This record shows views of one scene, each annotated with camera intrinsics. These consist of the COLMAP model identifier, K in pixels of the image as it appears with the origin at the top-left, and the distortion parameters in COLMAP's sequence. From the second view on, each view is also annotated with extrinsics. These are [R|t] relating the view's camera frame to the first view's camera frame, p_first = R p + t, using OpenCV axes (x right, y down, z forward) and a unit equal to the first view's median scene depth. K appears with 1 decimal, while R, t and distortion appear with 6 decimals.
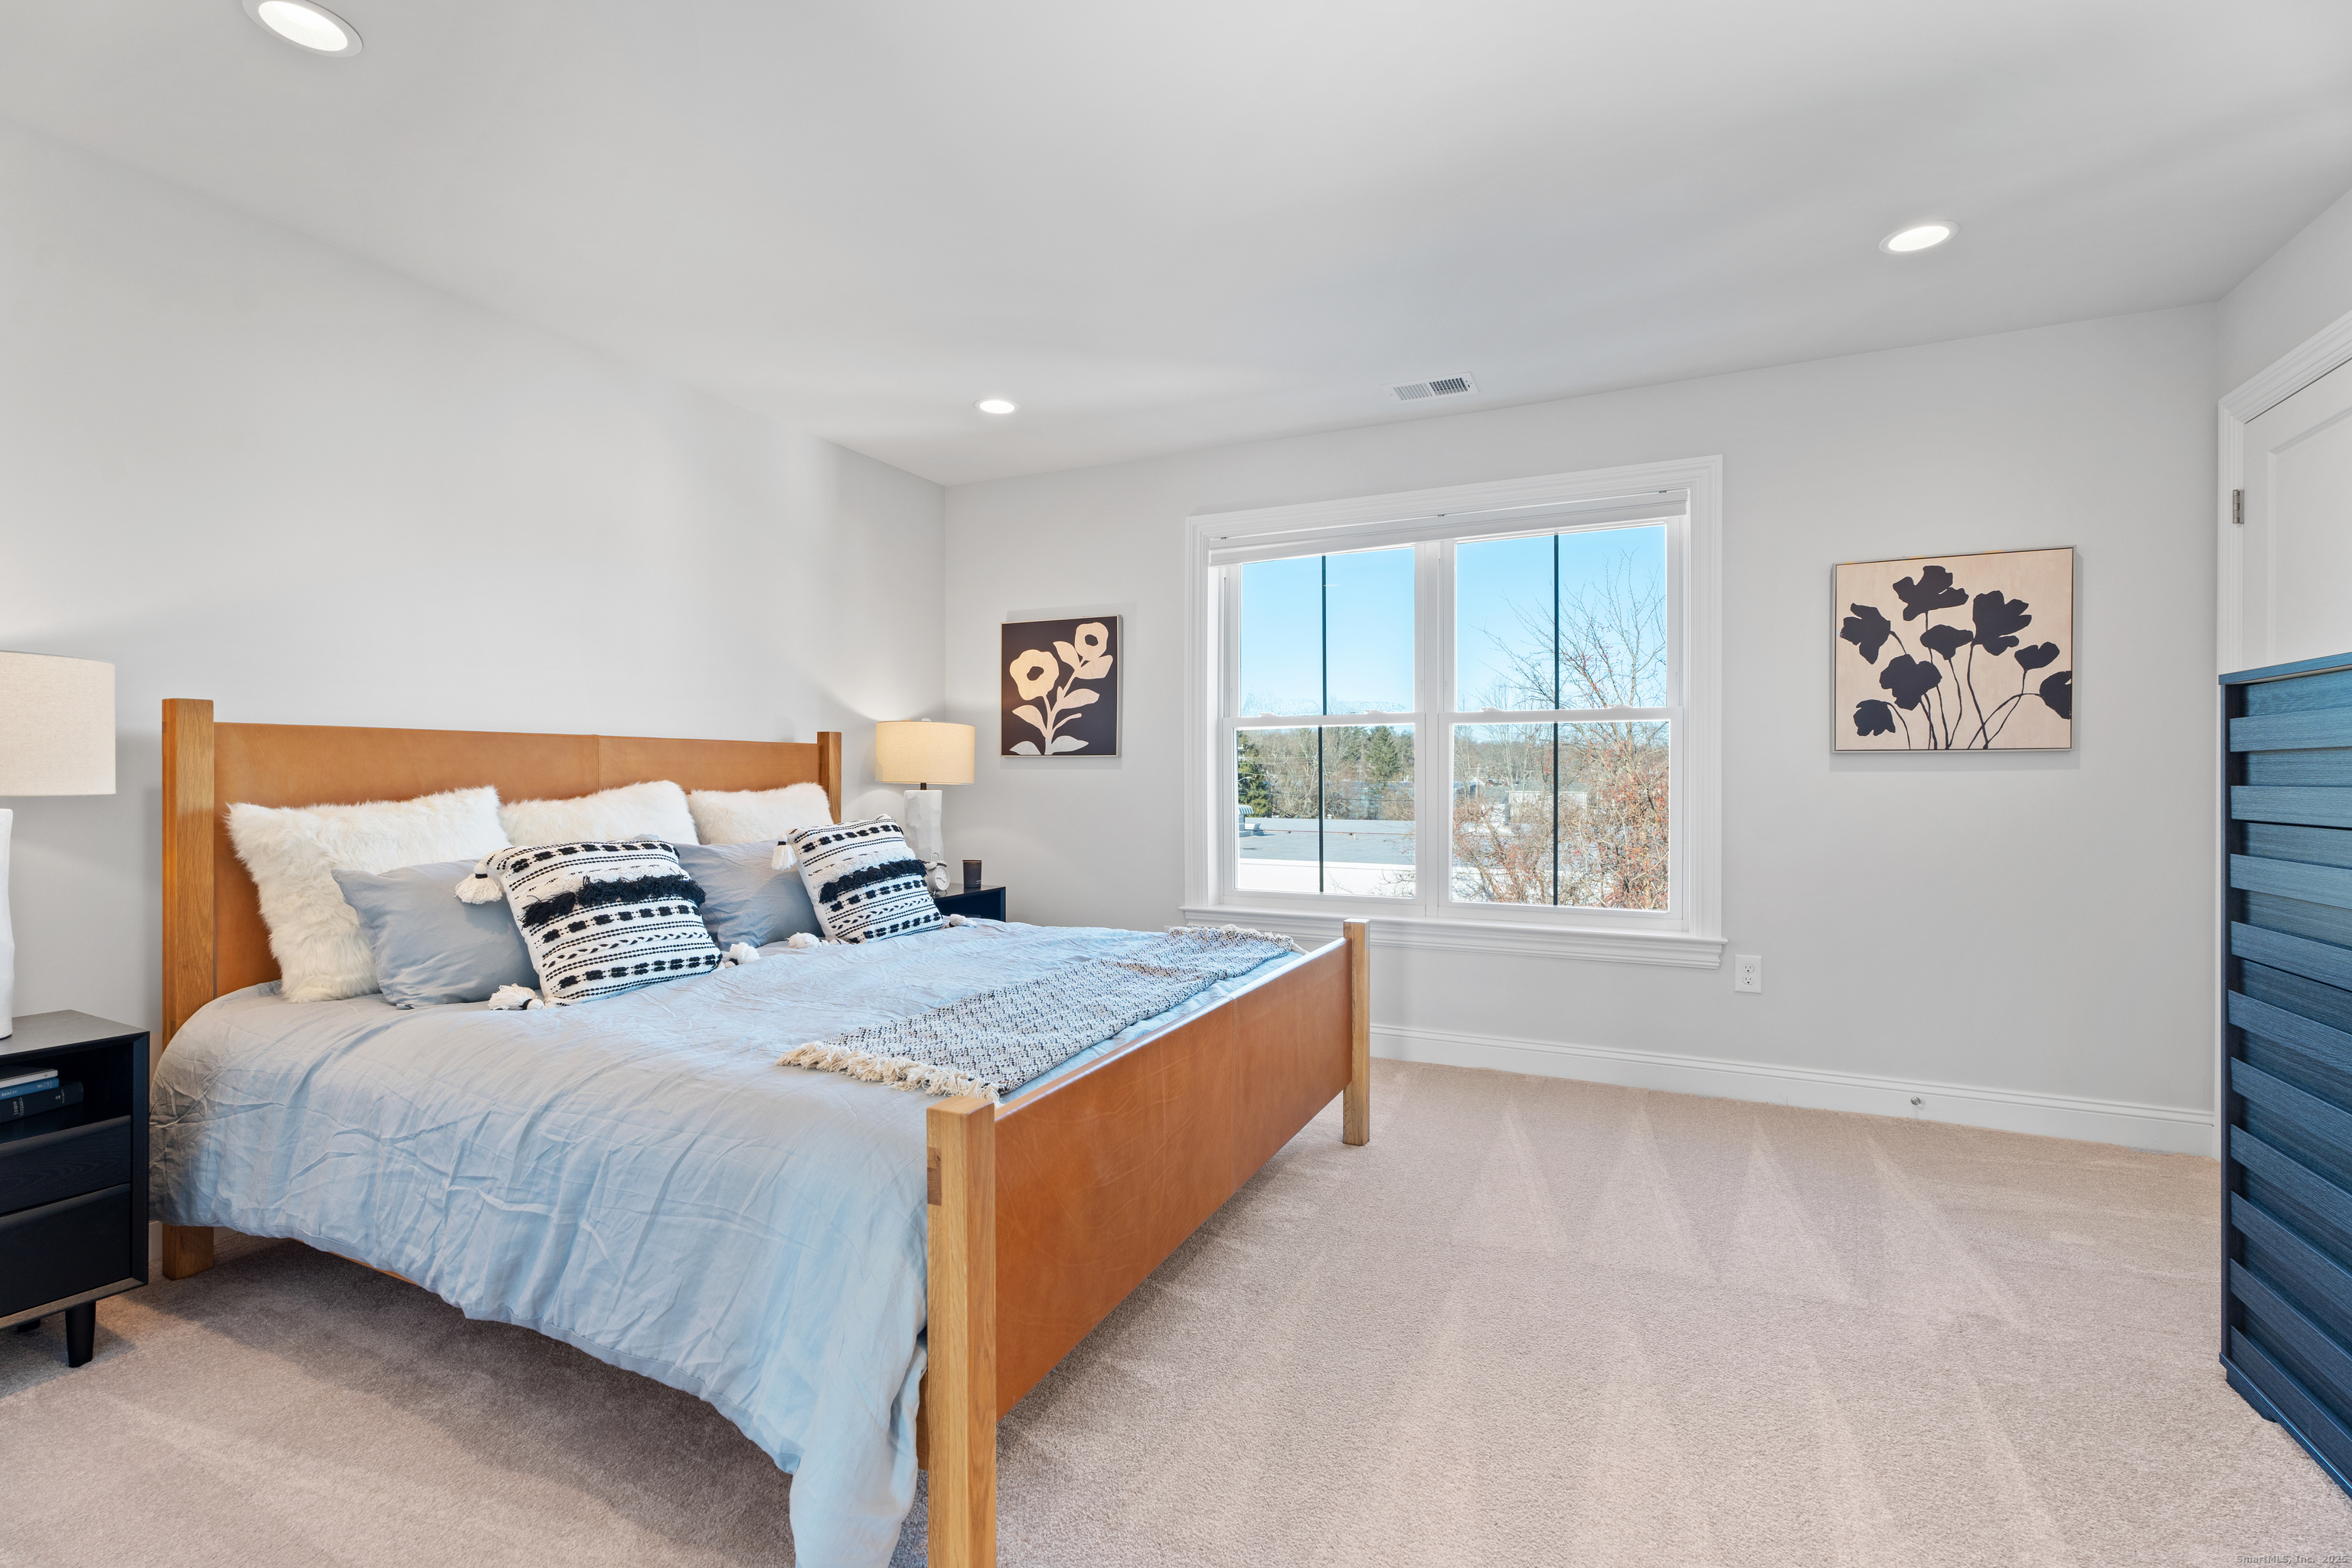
lens RADIAL K [[1047.3, 0, 1181.8], [0, 1047.3, 786.1], [0, 0, 1]] dist [0.004726, -0.002110]
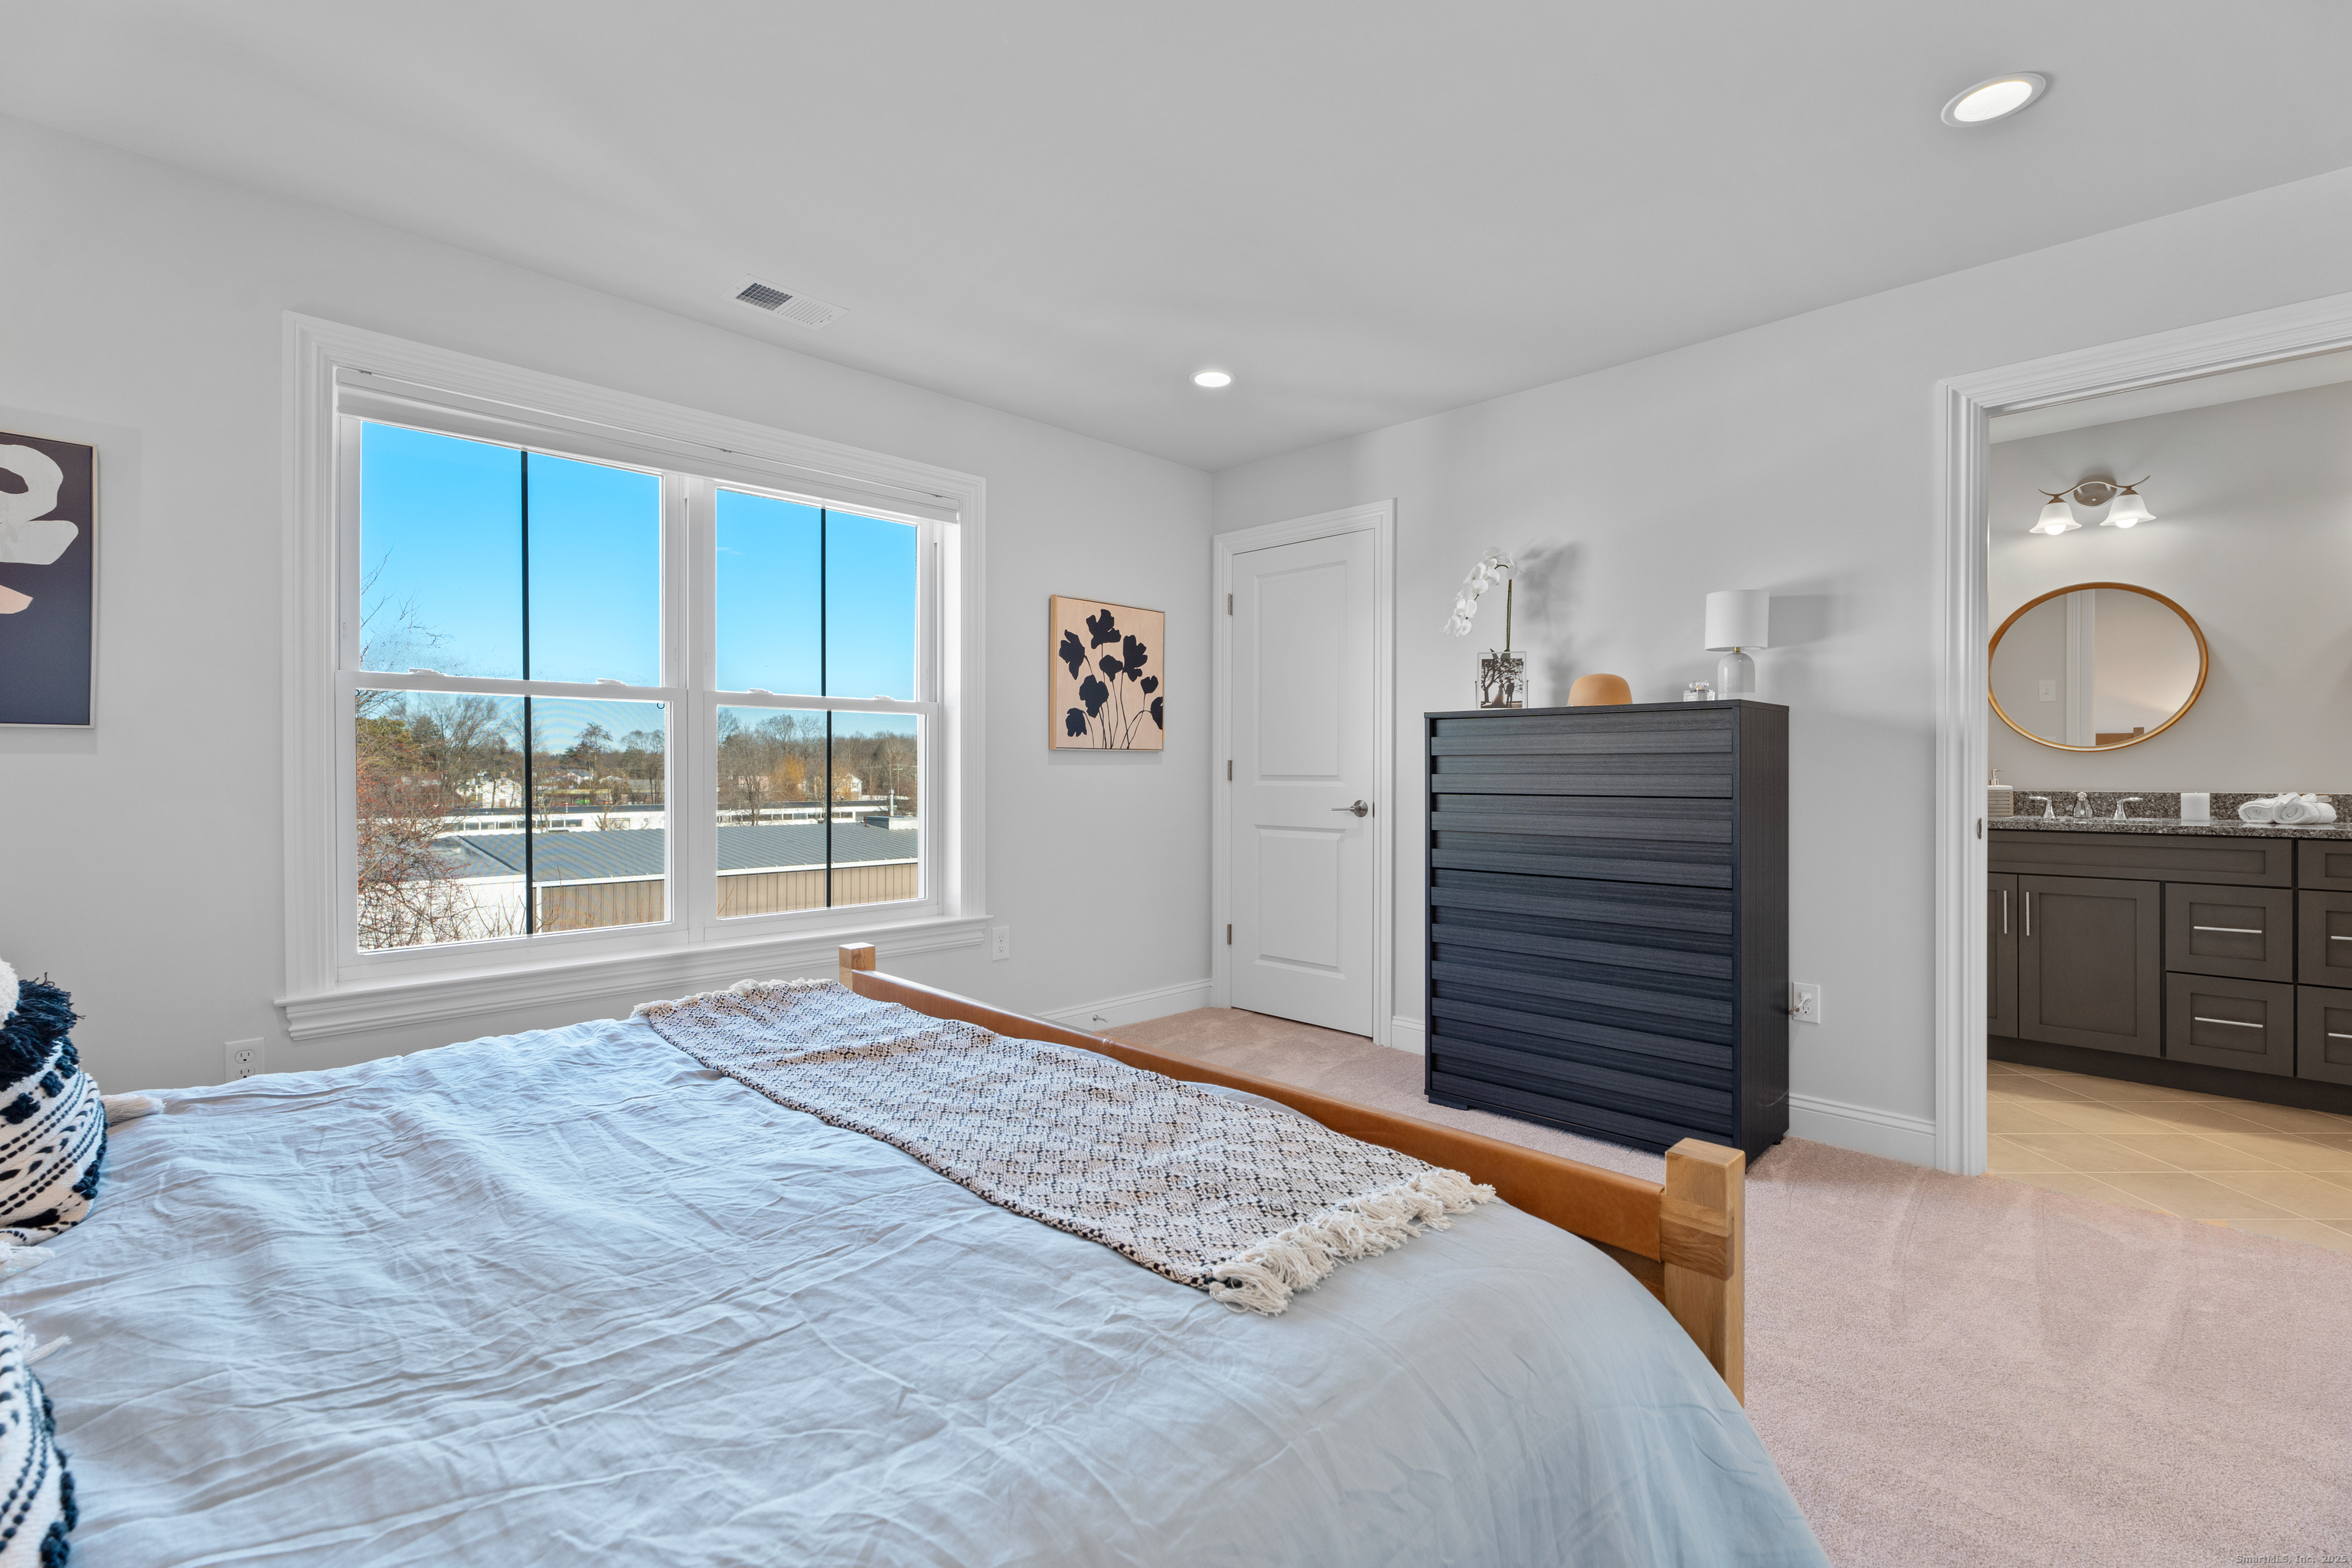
lens RADIAL K [[1047.3, 0, 1169.5], [0, 1047.3, 772.7], [0, 0, 1]] dist [0.004726, -0.002110]
pose [[0.332399, -0.002808, 0.943135, -0.510075], [0.008024, 0.999968, 0.000149, -0.004045], [-0.943105, 0.007518, 0.332410, 0.493922]]
